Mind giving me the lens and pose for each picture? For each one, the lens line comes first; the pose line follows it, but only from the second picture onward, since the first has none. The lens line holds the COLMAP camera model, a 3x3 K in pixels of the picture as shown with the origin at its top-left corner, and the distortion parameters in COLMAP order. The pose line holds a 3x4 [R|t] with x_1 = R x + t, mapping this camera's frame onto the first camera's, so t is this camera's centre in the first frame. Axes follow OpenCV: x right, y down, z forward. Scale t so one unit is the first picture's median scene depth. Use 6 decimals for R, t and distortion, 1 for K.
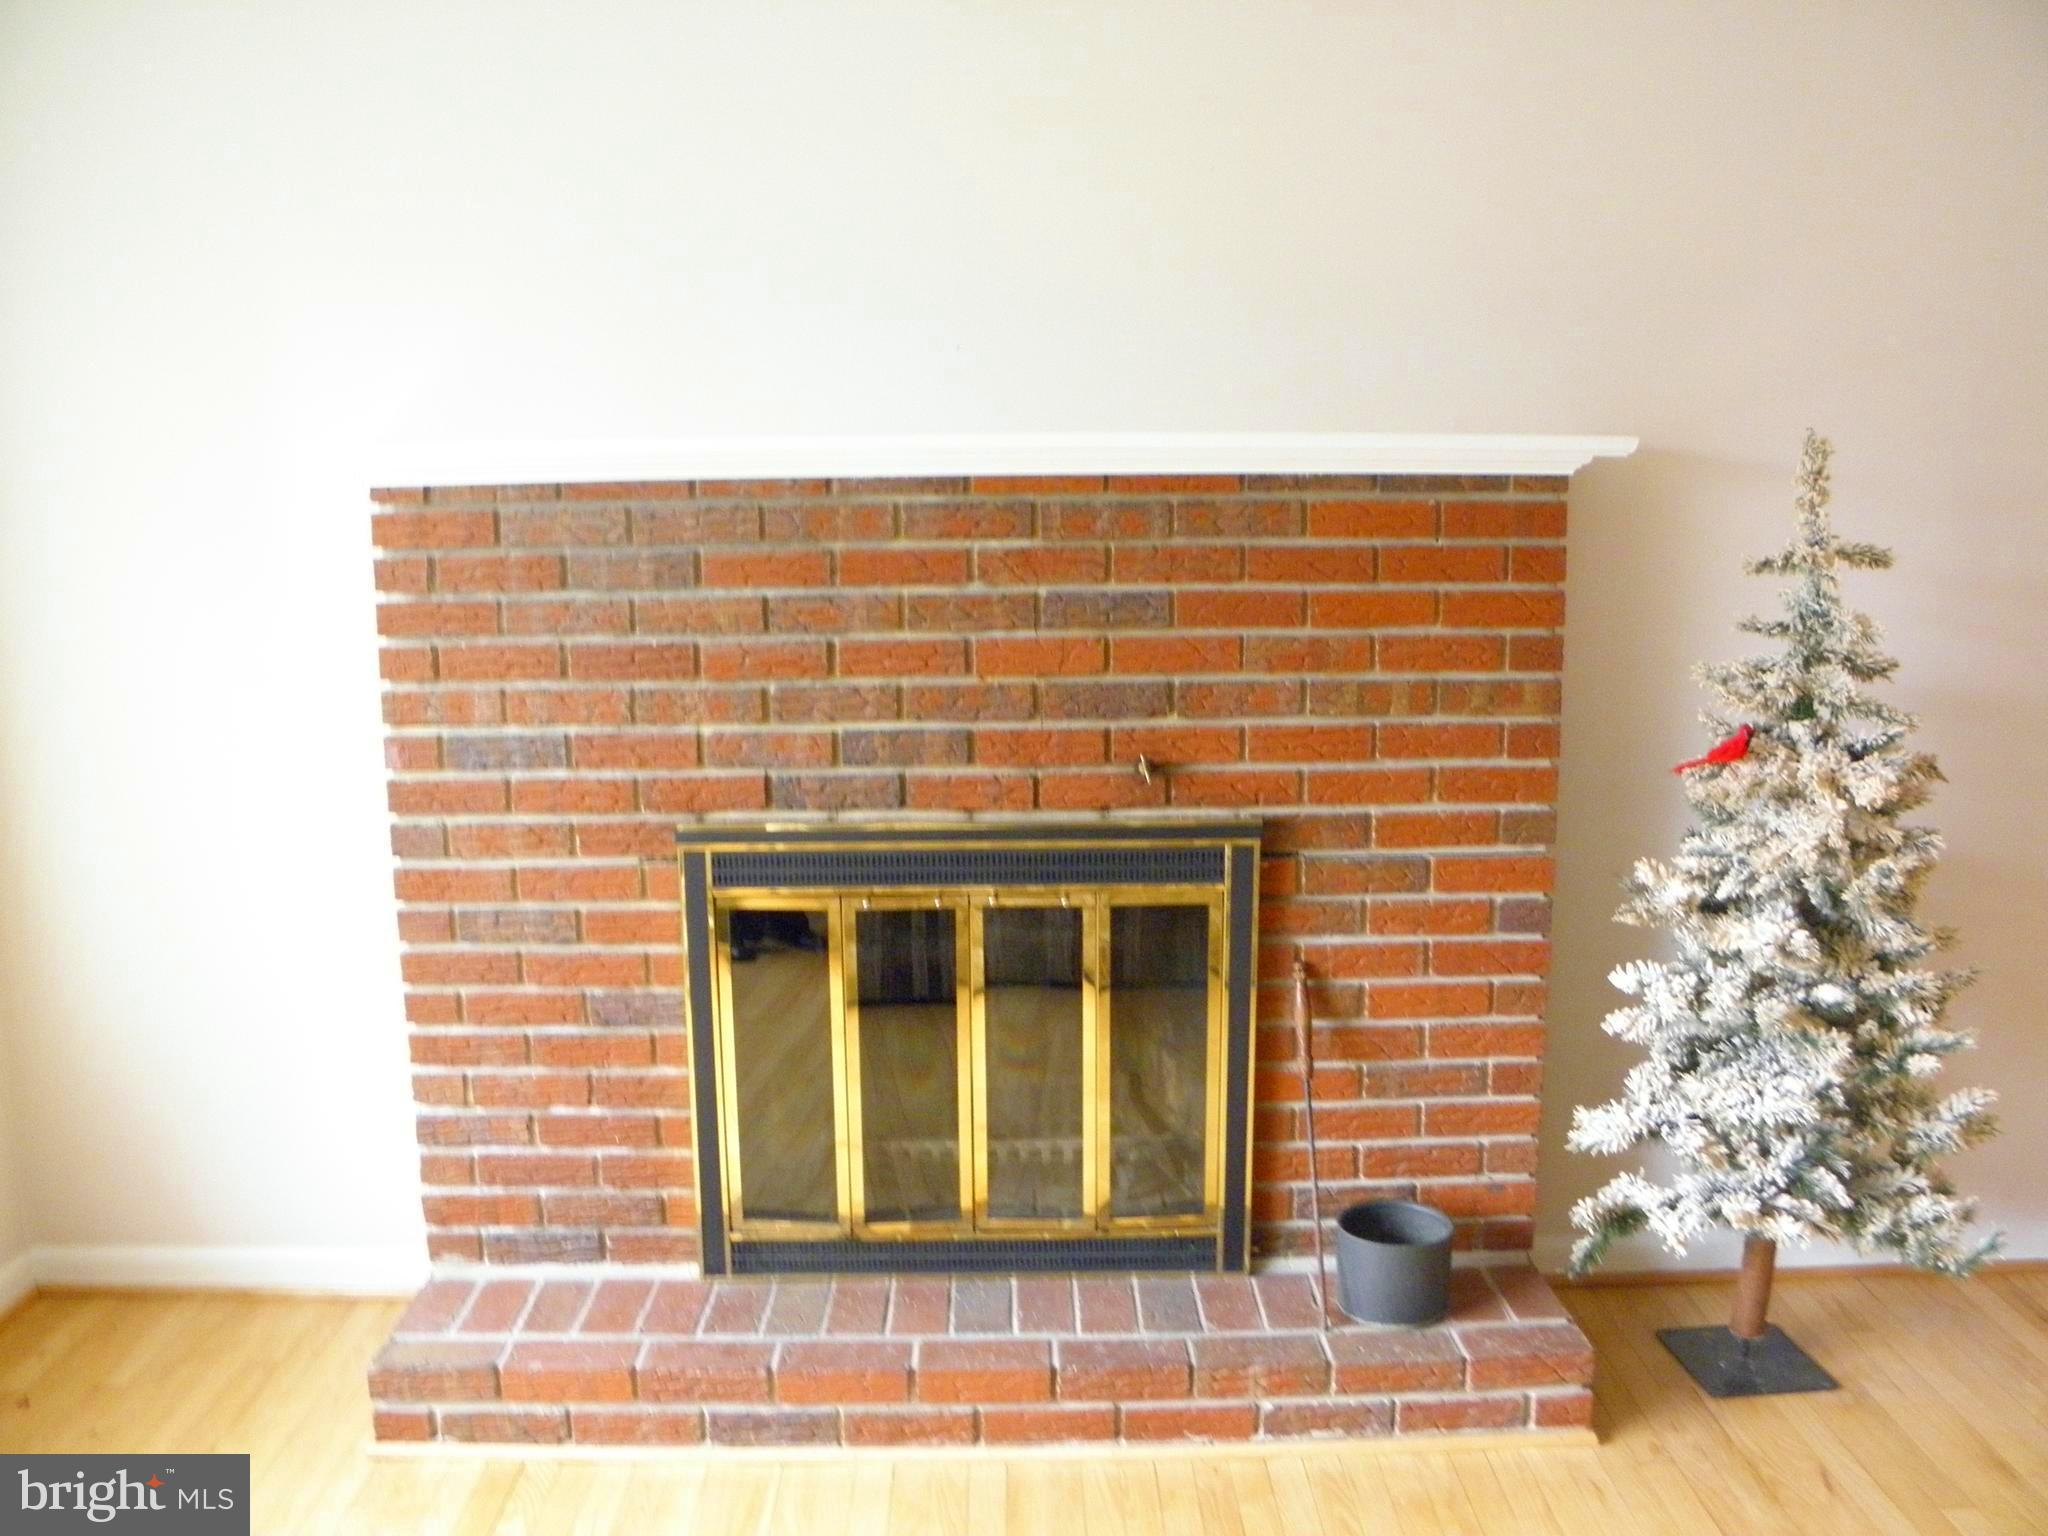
lens RADIAL K [[1734.3, 0, 1017.3], [0, 1734.3, 776.9], [0, 0, 1]] dist [-0.193385, 0.180360]
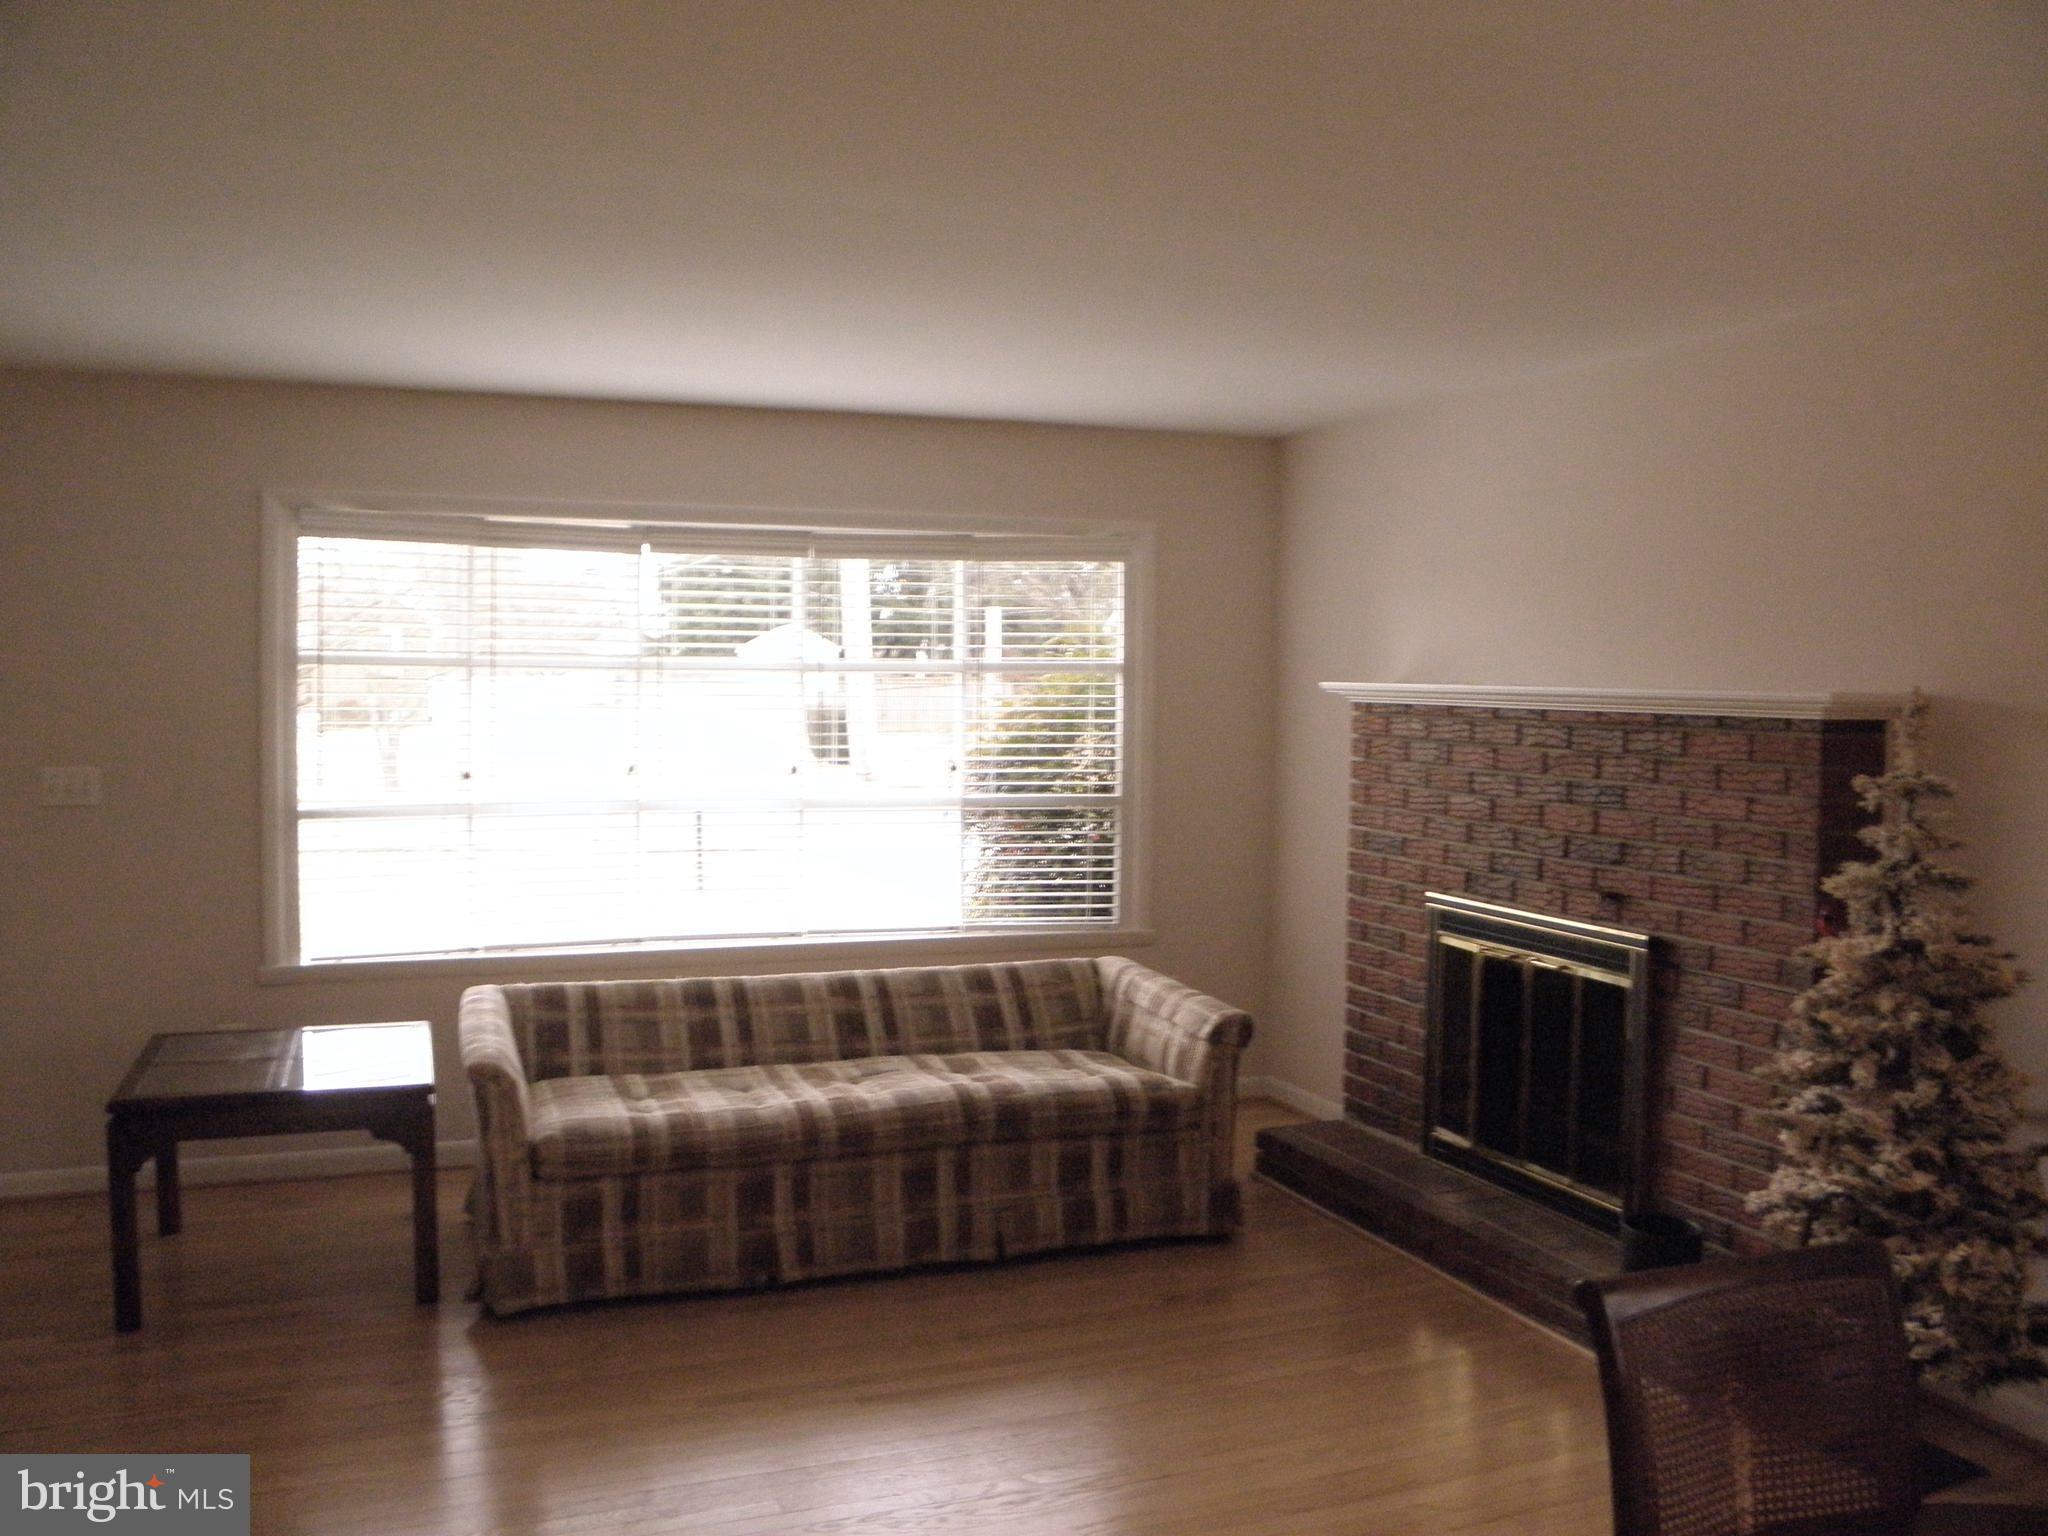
lens RADIAL K [[1734.3, 0, 1017.3], [0, 1734.3, 776.9], [0, 0, 1]] dist [-0.193385, 0.180360]
pose [[0.353144, 0.068704, -0.933043, 1.339439], [-0.174177, 0.984692, 0.006583, -0.029053], [0.919213, 0.160190, 0.359705, -0.079218]]
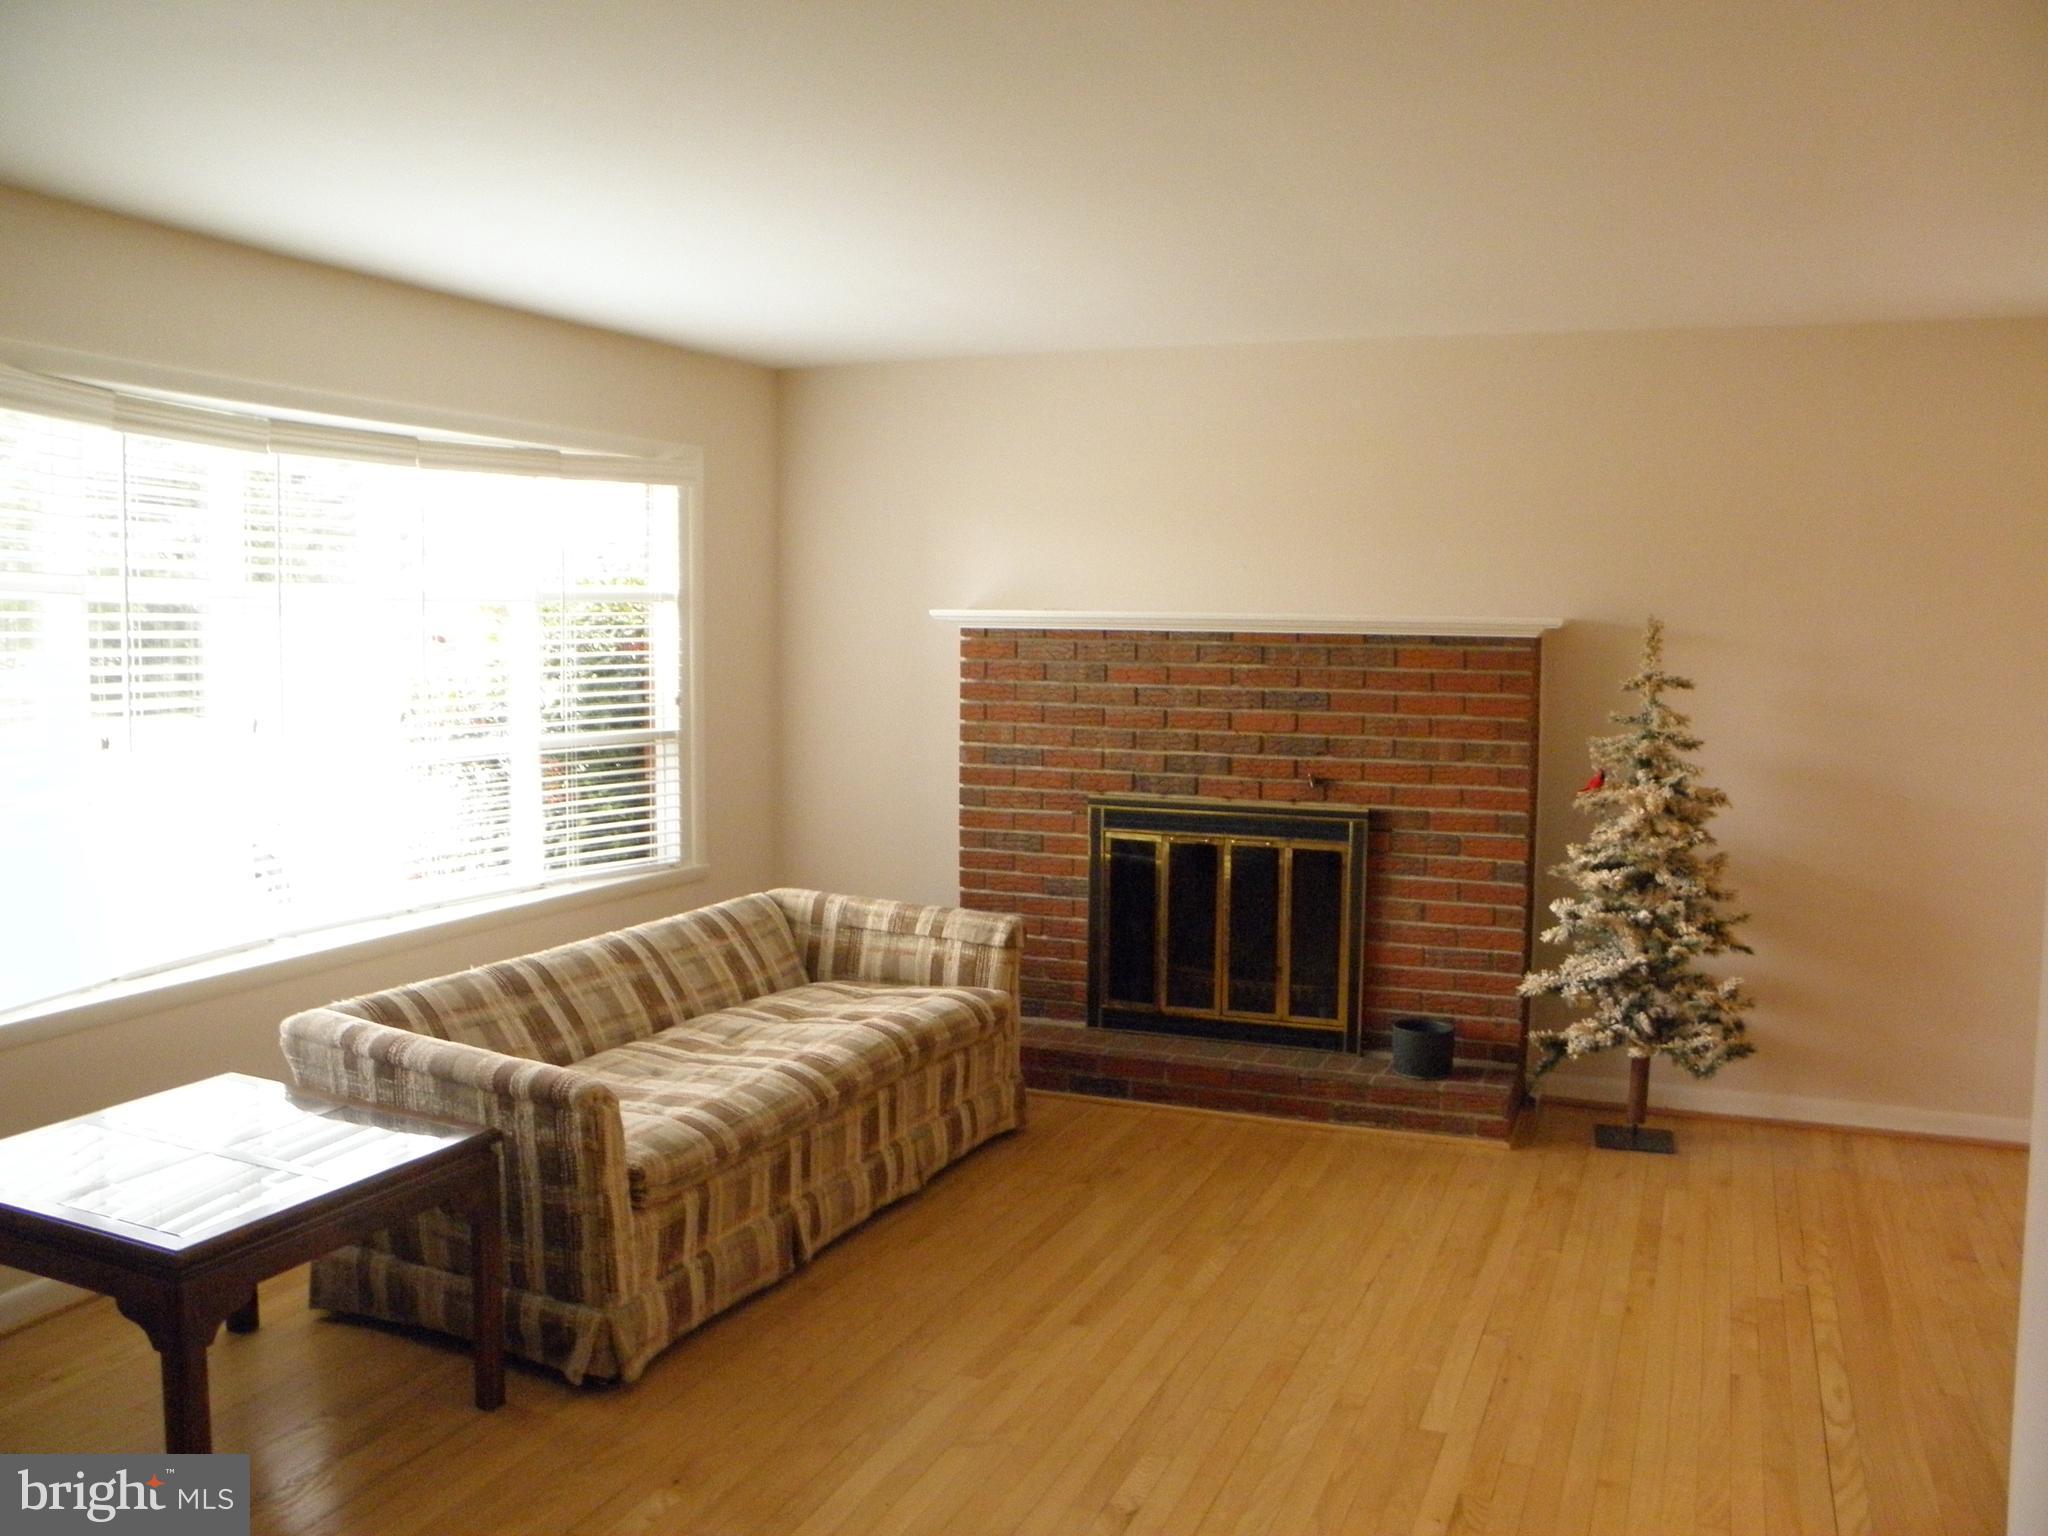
lens RADIAL K [[1755.3, 0, 1024.0], [0, 1755.3, 768.0], [0, 0, 1]] dist [-0.159967, 0.105869]
pose [[0.920849, 0.051892, -0.386451, 0.544642], [-0.084487, 0.994113, -0.067830, 0.144833], [0.380657, 0.095111, 0.919812, -0.975541]]
